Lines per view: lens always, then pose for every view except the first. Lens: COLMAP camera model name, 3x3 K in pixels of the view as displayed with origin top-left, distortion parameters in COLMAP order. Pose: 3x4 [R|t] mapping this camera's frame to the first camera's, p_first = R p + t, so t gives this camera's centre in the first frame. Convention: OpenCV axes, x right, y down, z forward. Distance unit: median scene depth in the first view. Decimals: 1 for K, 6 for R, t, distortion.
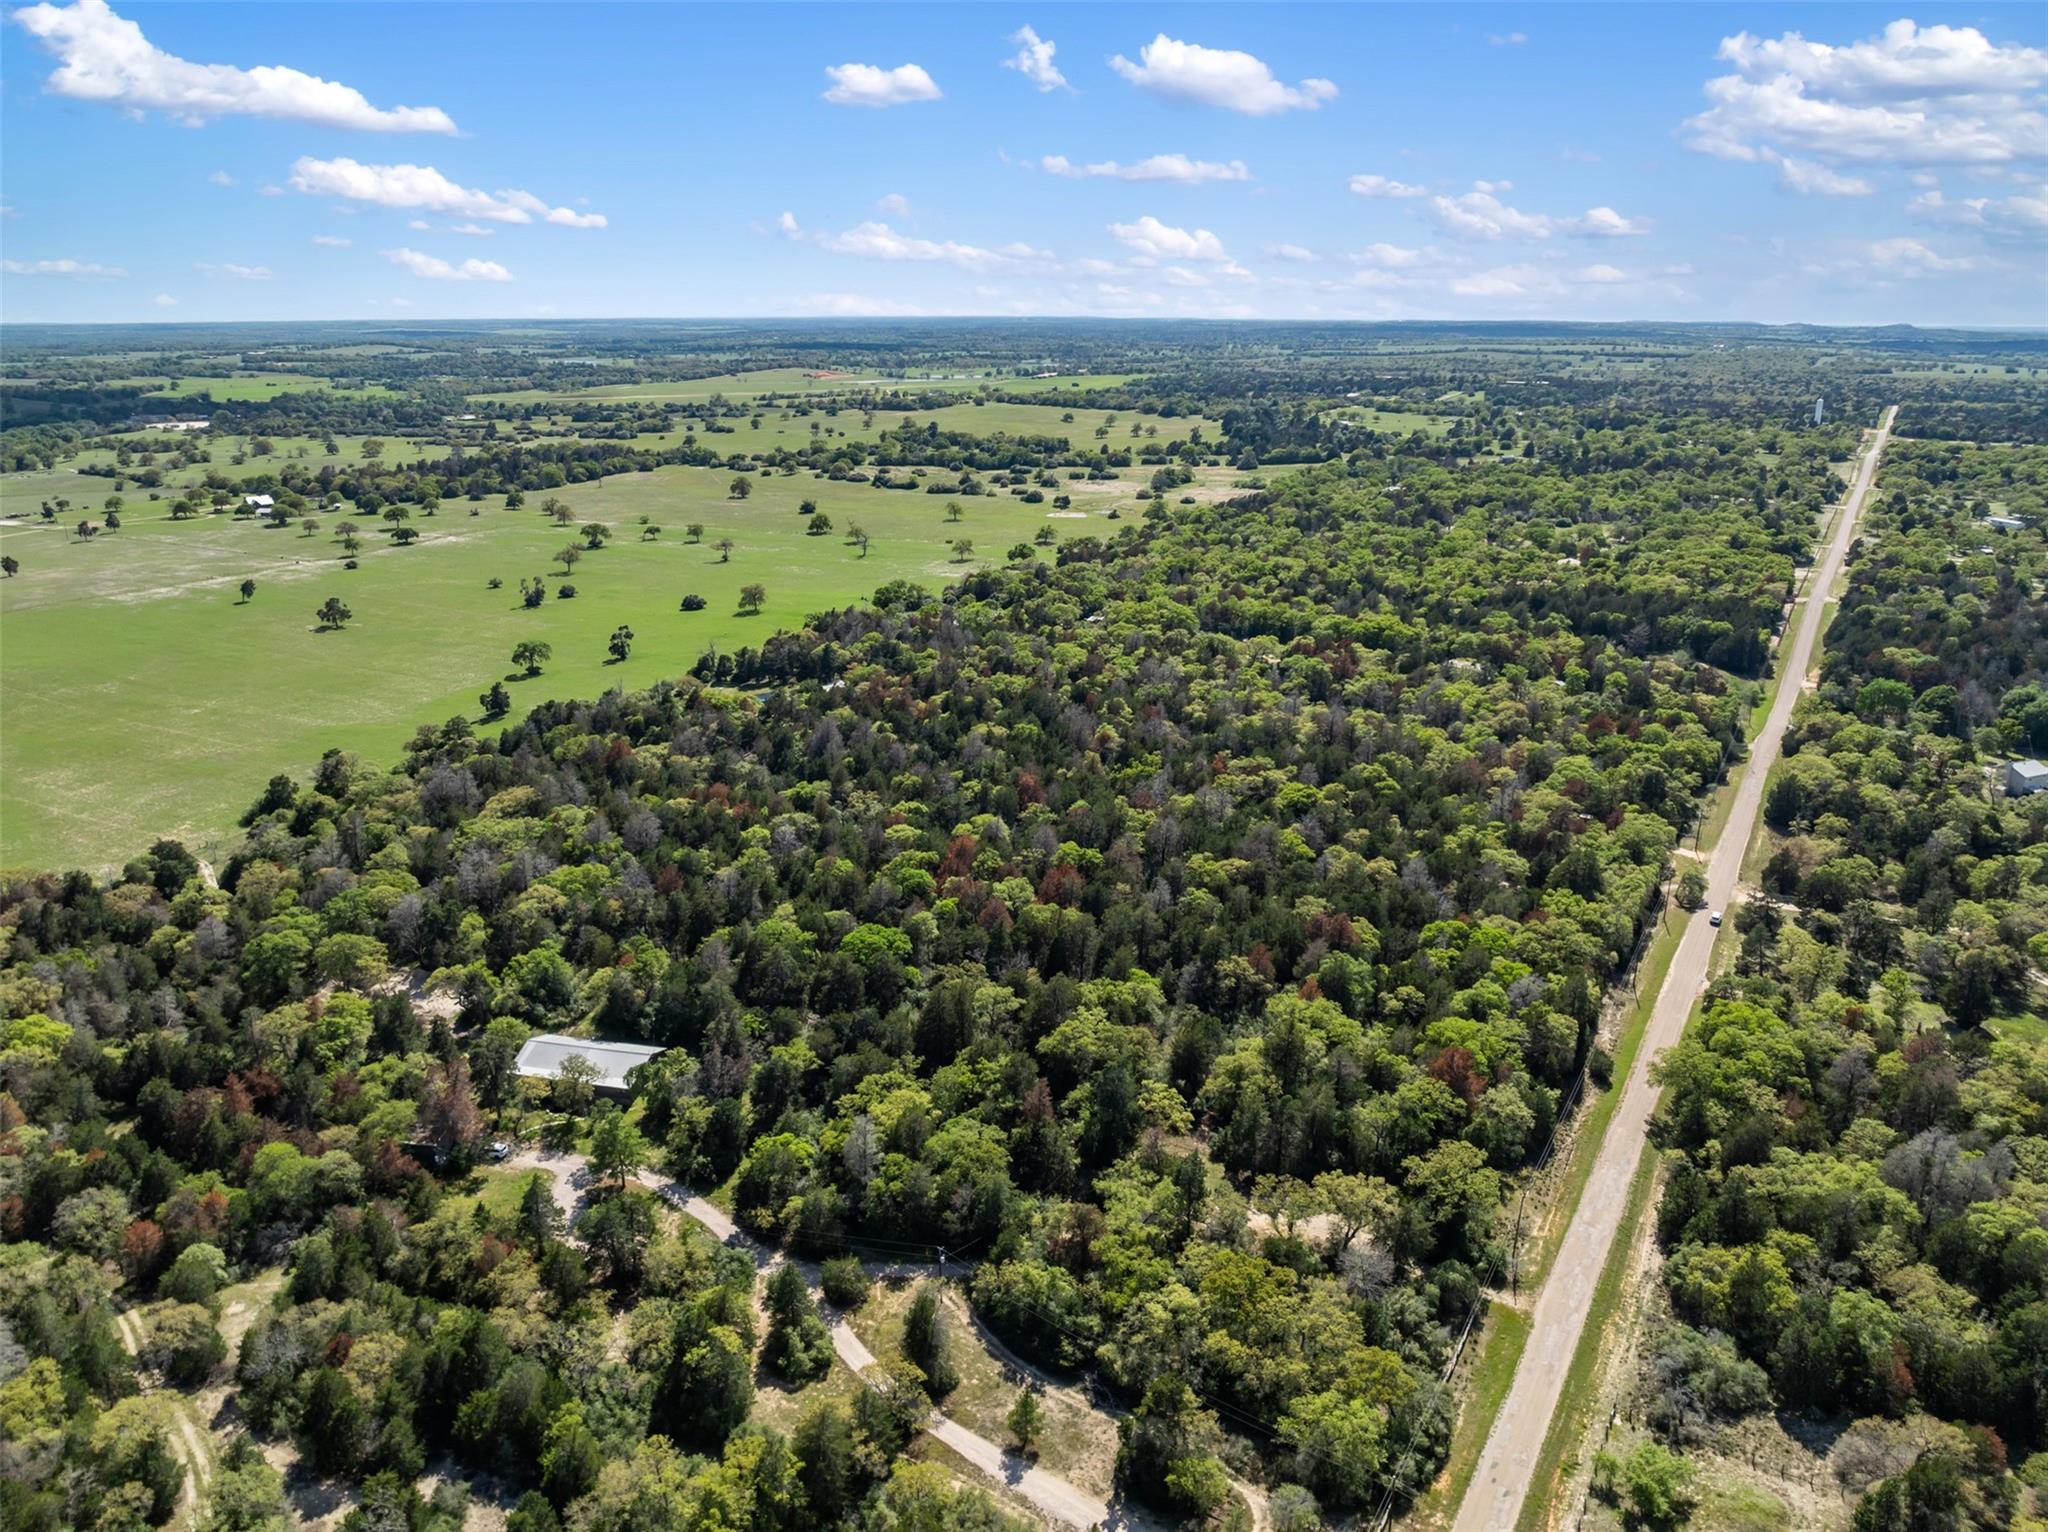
lens RADIAL K [[1444.7, 0, 1030.5], [0, 1444.7, 735.7], [0, 0, 1]] dist [-0.043270, 0.006416]
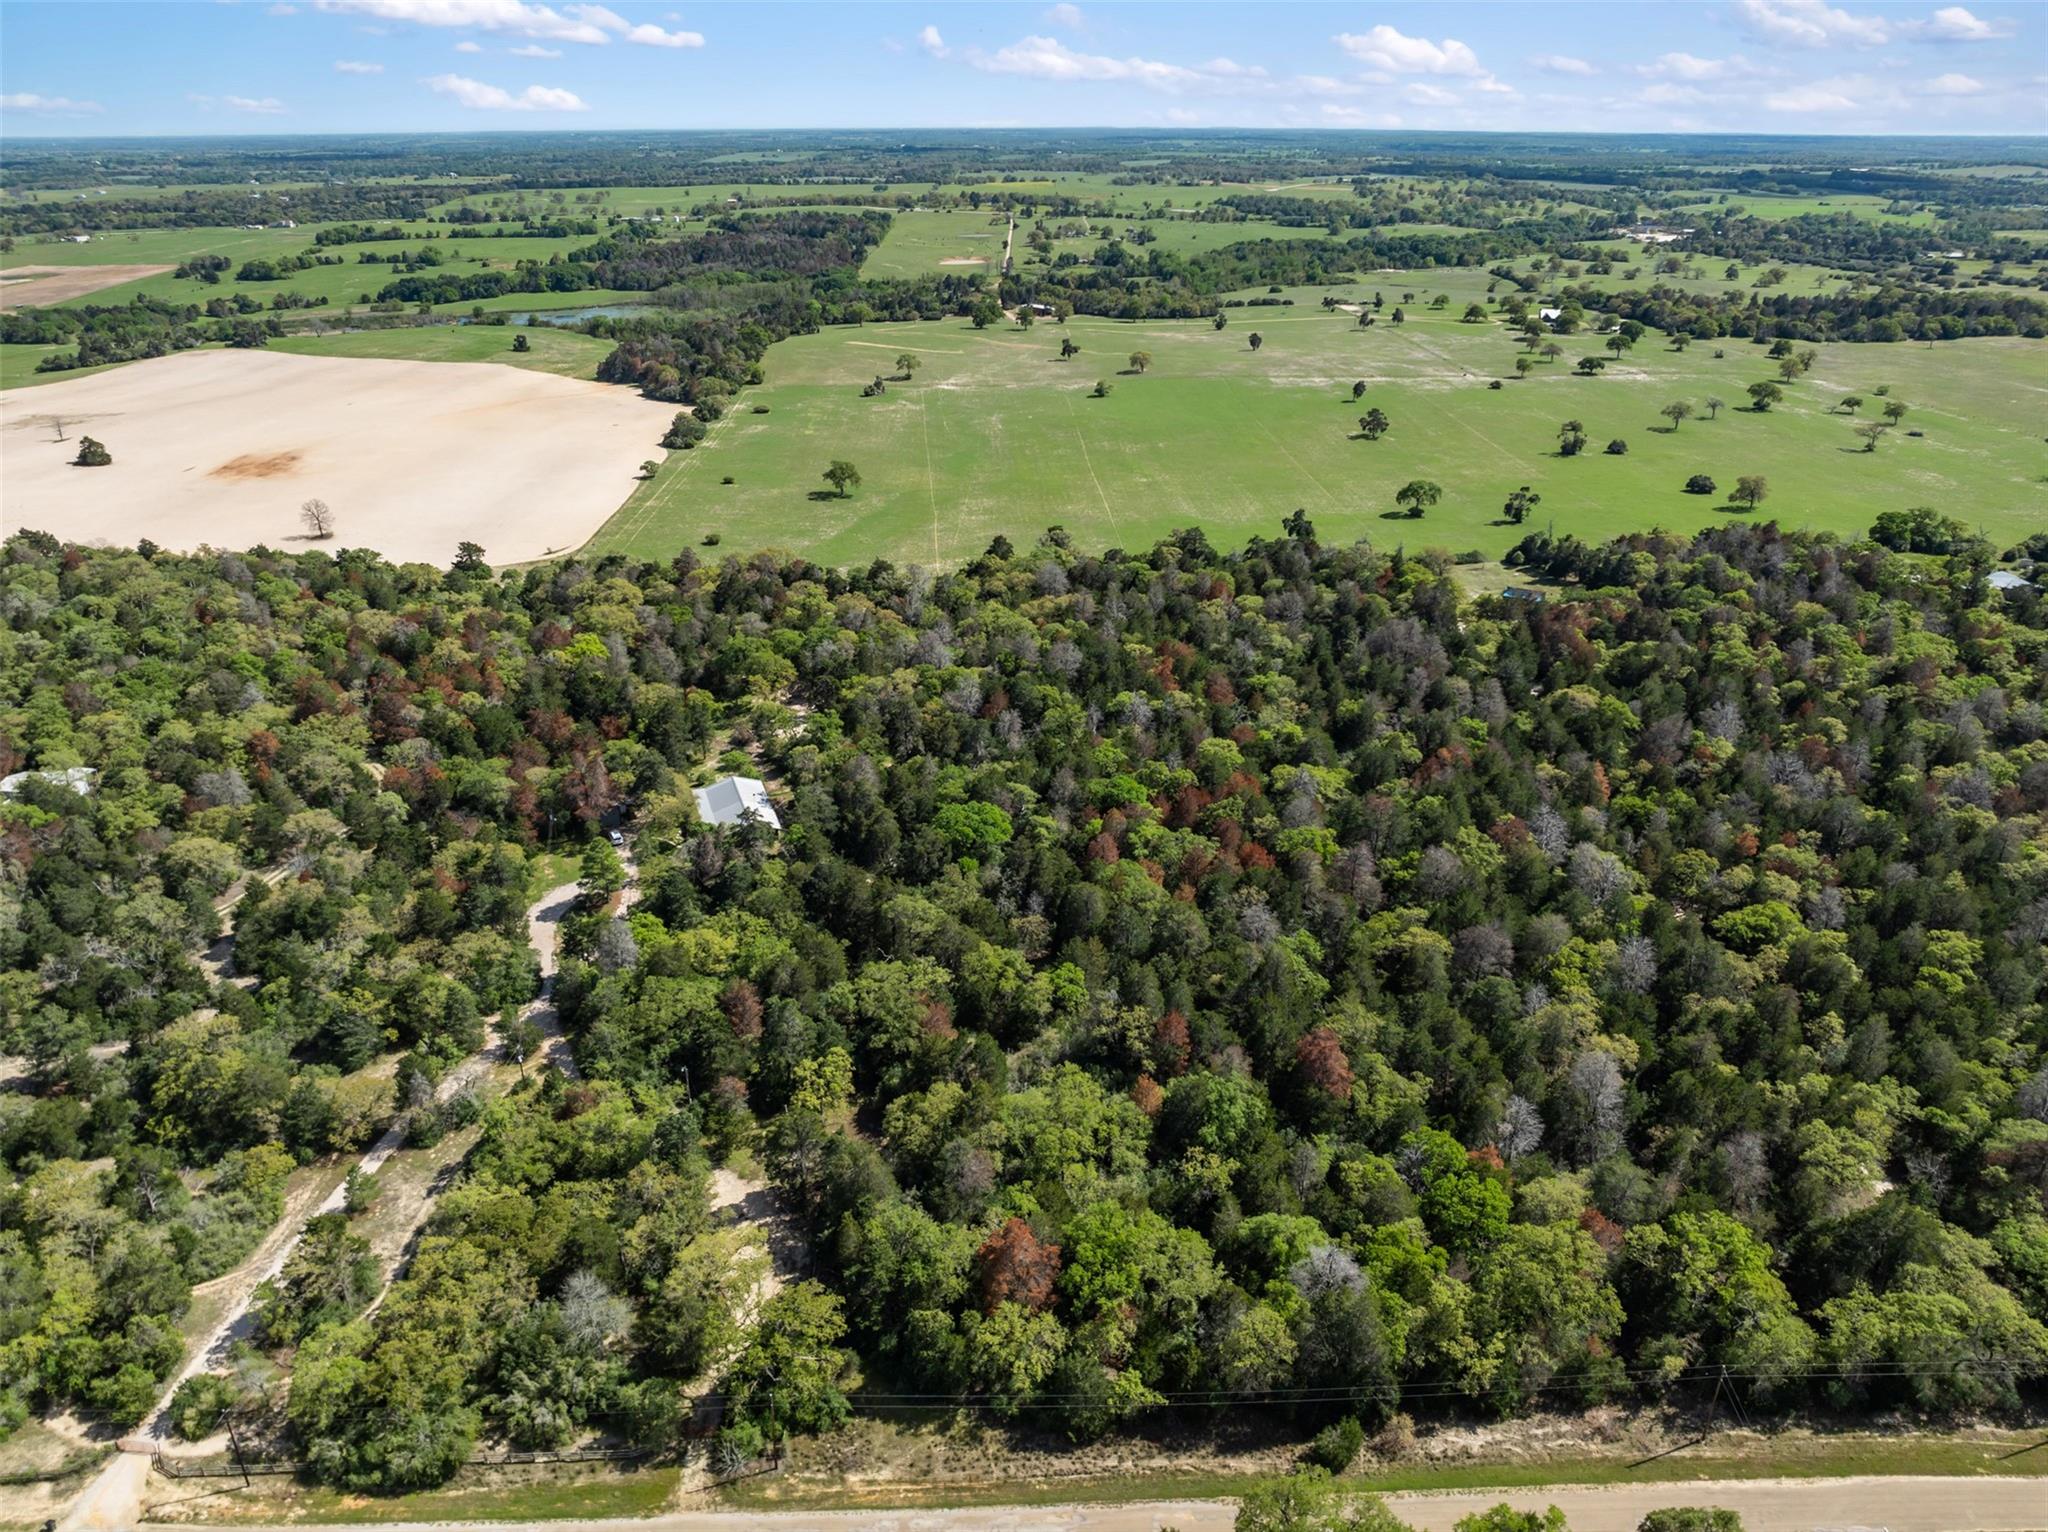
lens RADIAL K [[1480.6, 0, 1029.0], [0, 1480.6, 732.7], [0, 0, 1]] dist [-0.050867, 0.019017]
pose [[0.519894, 0.325044, -0.789972, 0.175178], [-0.238372, 0.943244, 0.231234, -0.037908], [0.820298, 0.068090, 0.567869, 0.132447]]
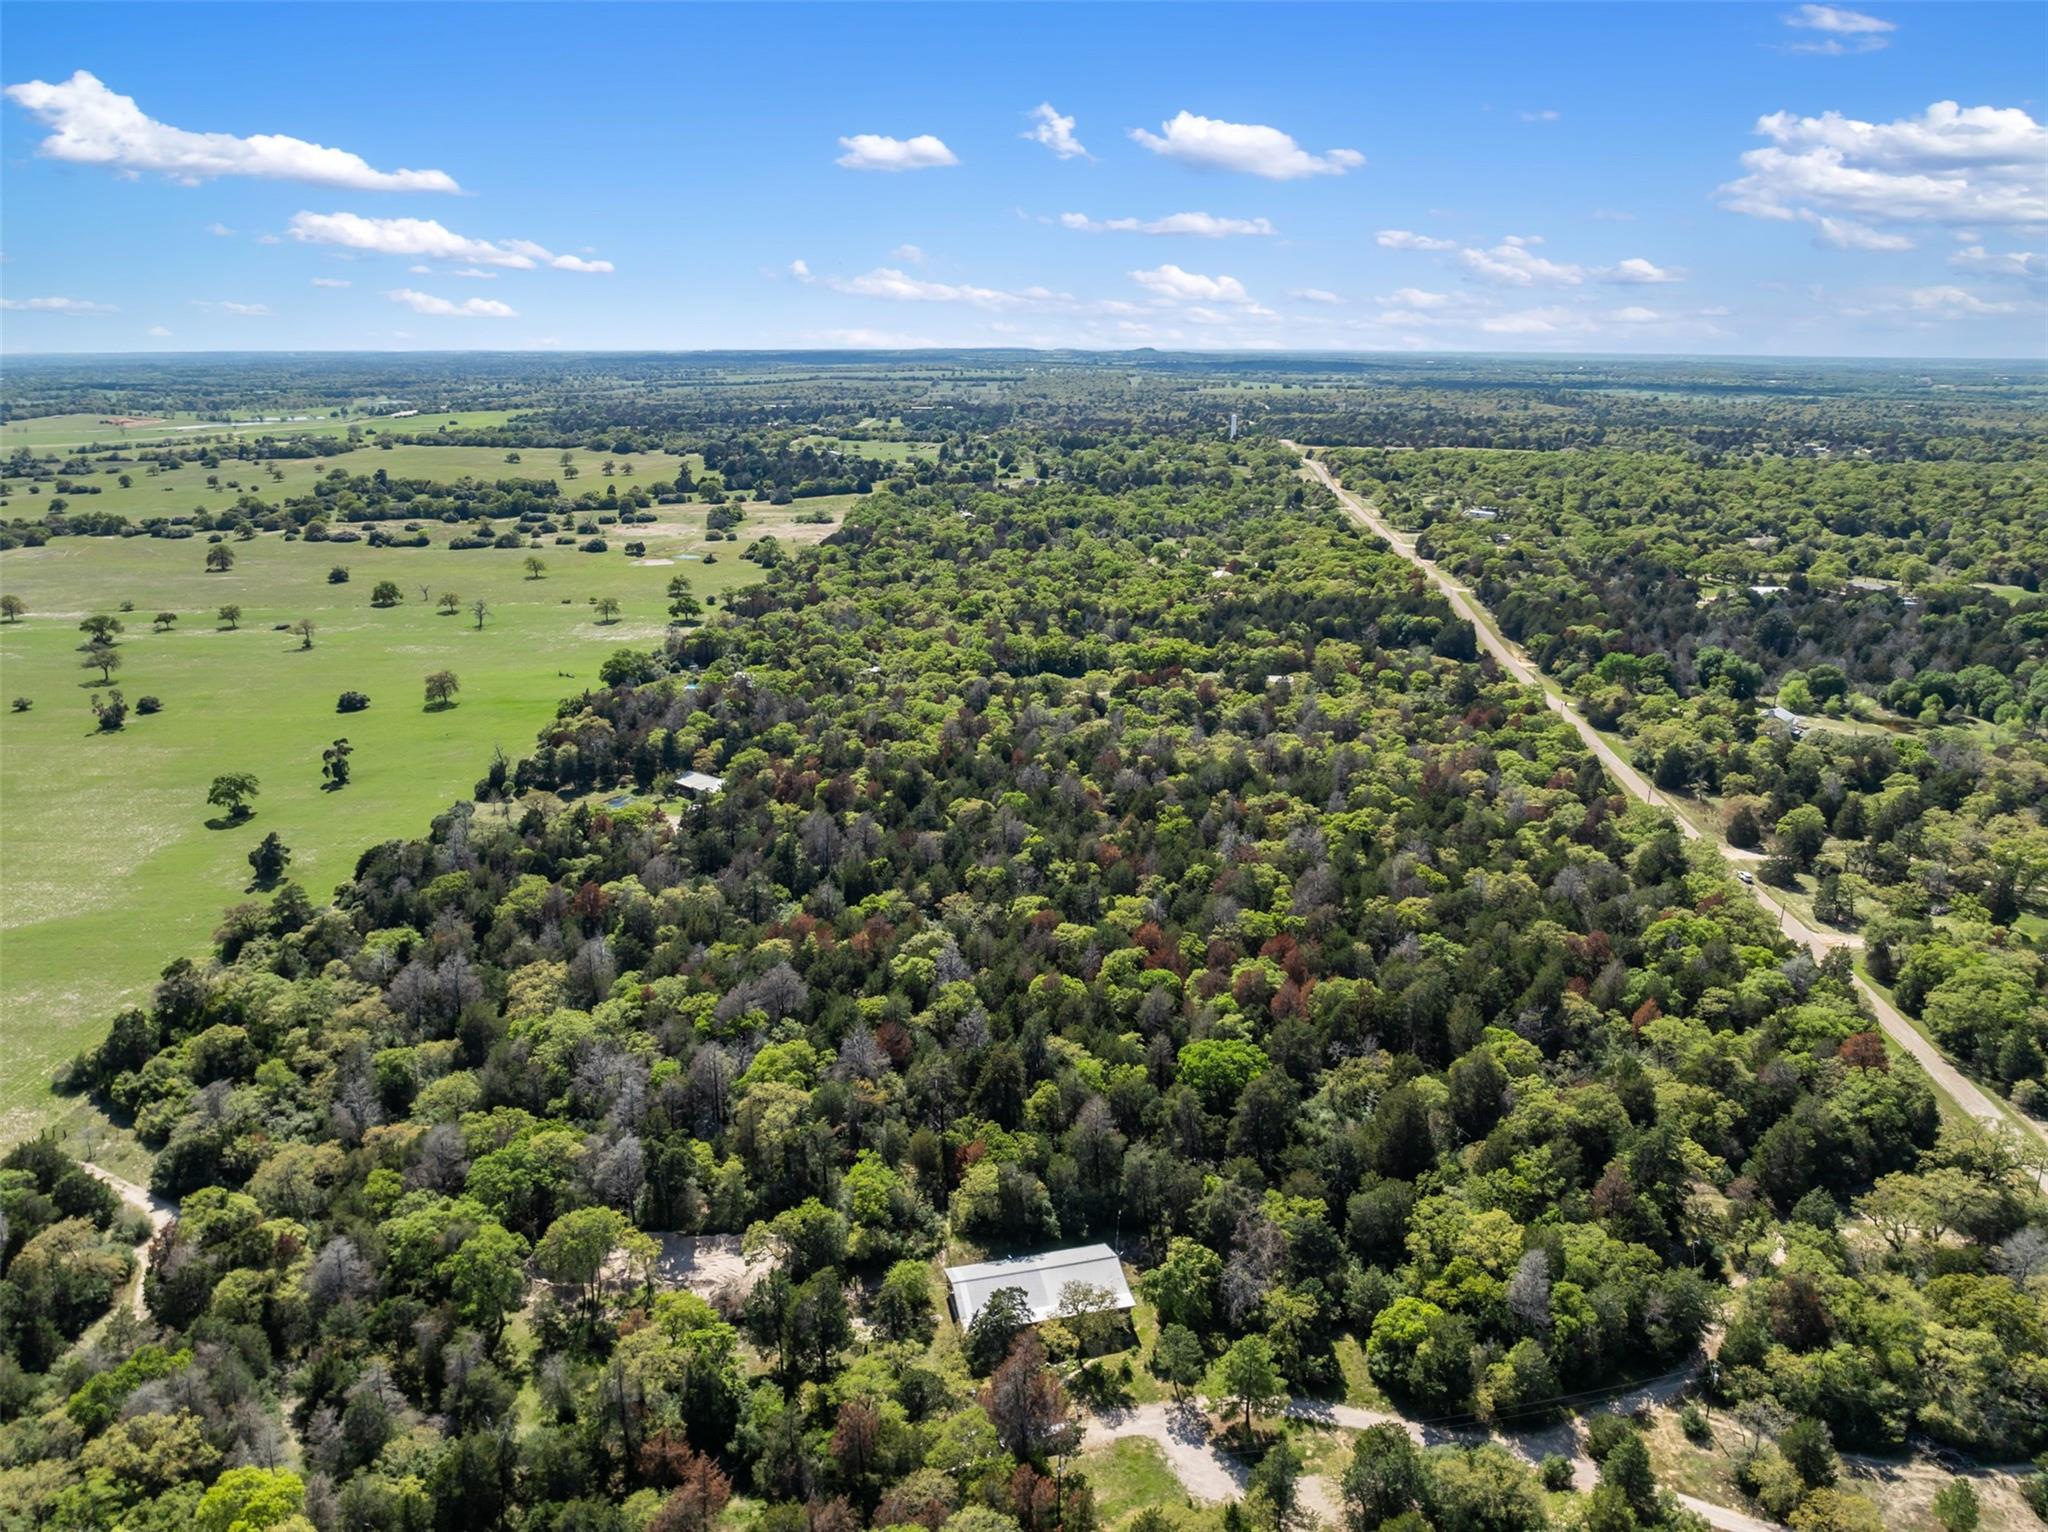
lens RADIAL K [[1444.7, 0, 1030.5], [0, 1444.7, 735.7], [0, 0, 1]] dist [-0.043270, 0.006416]
pose [[0.890581, -0.119187, 0.438932, -0.156364], [0.127707, 0.991760, 0.010186, -0.020444], [-0.436529, 0.046983, 0.898463, 0.071315]]
